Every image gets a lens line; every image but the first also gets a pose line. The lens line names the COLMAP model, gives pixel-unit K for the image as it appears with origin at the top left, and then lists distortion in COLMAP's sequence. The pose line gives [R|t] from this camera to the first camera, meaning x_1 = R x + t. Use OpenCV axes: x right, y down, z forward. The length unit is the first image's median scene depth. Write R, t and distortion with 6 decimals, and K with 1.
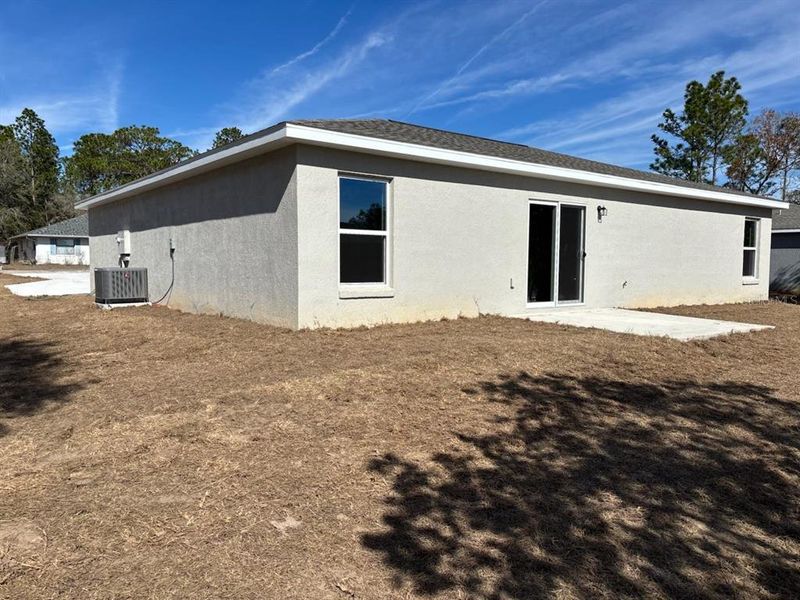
lens RADIAL K [[603.8, 0, 396.8], [0, 603.8, 303.2], [0, 0, 1]] dist [0.055435, -0.054494]
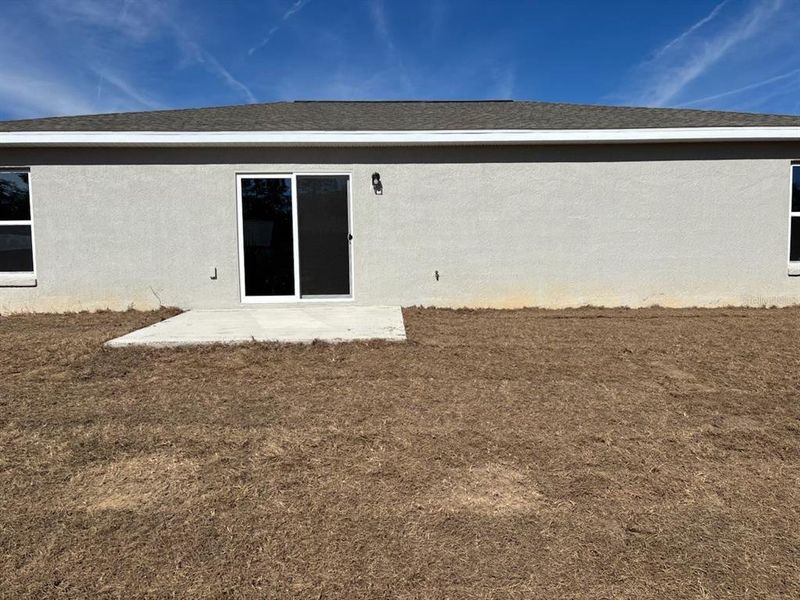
lens RADIAL K [[603.8, 0, 396.8], [0, 603.8, 303.2], [0, 0, 1]] dist [0.055435, -0.054494]
pose [[0.806394, 0.027571, -0.590735, 0.815323], [-0.023252, 0.999618, 0.014914, -0.008045], [0.590921, 0.001709, 0.806728, 0.404275]]
